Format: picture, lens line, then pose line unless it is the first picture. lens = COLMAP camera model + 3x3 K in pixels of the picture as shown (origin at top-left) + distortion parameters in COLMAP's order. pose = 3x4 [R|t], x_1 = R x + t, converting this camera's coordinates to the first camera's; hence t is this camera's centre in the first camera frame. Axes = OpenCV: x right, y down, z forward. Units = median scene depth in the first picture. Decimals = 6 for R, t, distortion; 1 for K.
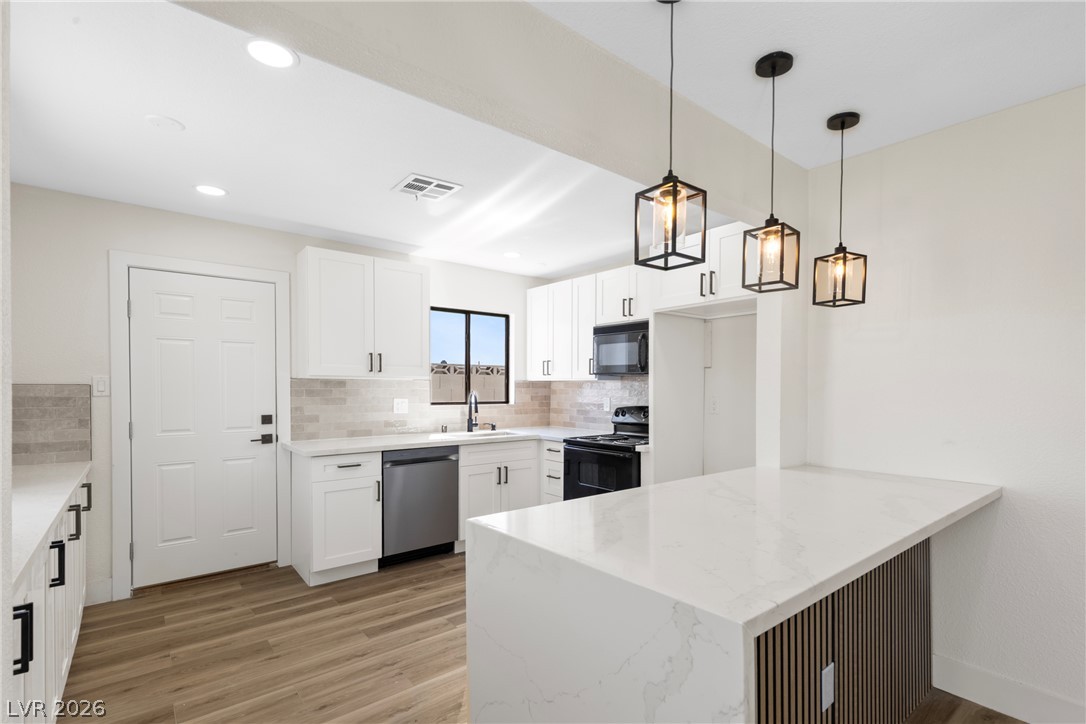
lens RADIAL K [[510.0, 0, 556.7], [0, 510.0, 393.0], [0, 0, 1]] dist [-0.000178, -0.000283]
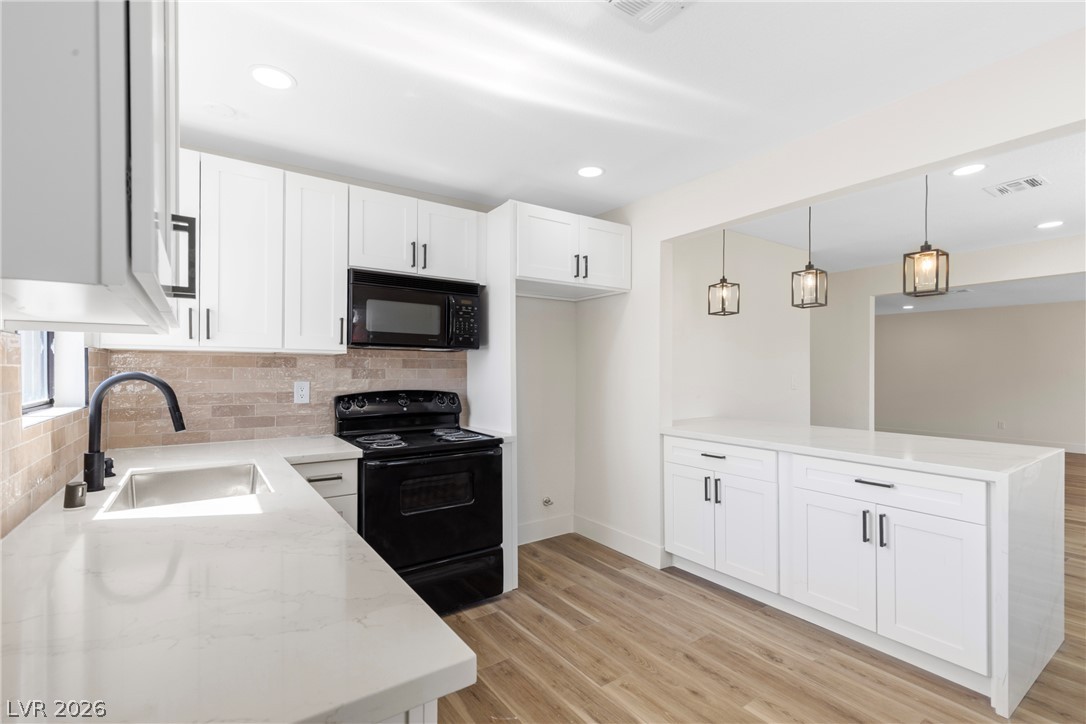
lens RADIAL K [[495.8, 0, 552.0], [0, 495.8, 372.4], [0, 0, 1]] dist [0.000612, 0.000521]
pose [[0.074567, -0.005443, 0.997201, -0.590202], [0.011374, 0.999925, 0.004607, -0.001546], [-0.997151, 0.010999, 0.074623, 0.804926]]
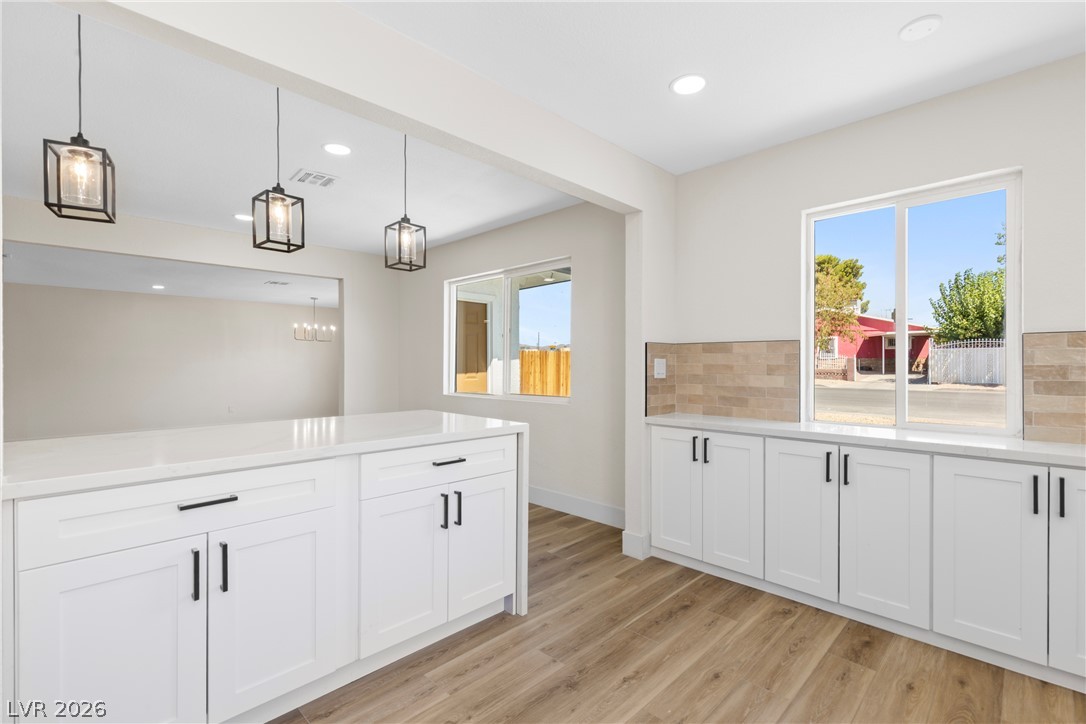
lens RADIAL K [[493.7, 0, 543.0], [0, 493.7, 362.0], [0, 0, 1]] dist [0.024762, 0.000130]
pose [[-0.995282, -0.000813, -0.097023, -0.029355], [-0.001395, 0.999981, 0.005930, 0.020026], [0.097016, 0.006037, -0.995264, 1.031626]]
